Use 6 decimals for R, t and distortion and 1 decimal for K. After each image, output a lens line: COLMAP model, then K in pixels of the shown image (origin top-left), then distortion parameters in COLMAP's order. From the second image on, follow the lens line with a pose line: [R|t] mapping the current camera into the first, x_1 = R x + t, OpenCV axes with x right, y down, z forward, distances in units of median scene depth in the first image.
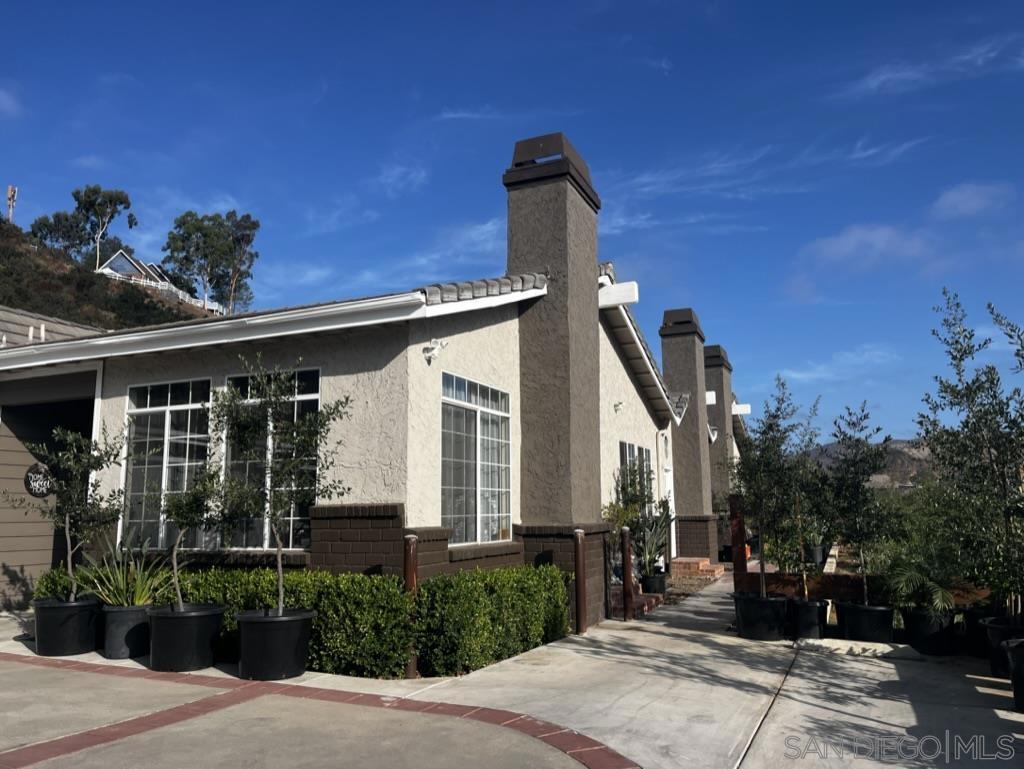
lens RADIAL K [[778.8, 0, 513.4], [0, 778.8, 393.5], [0, 0, 1]] dist [0.036785, -0.004401]
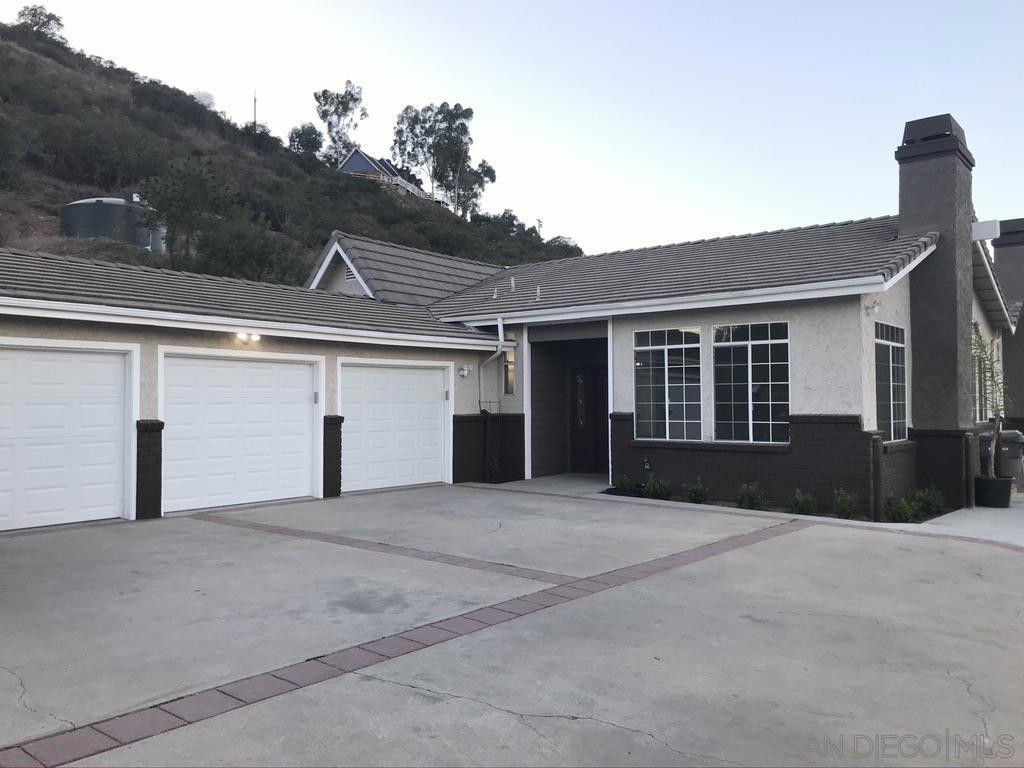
lens RADIAL K [[838.5, 0, 507.2], [0, 838.5, 375.3], [0, 0, 1]] dist [0.019535, 0.018714]
pose [[0.963919, -0.001760, -0.266189, -0.279055], [0.033117, 0.993002, 0.113356, -0.107905], [0.264127, -0.118082, 0.957232, -0.554697]]
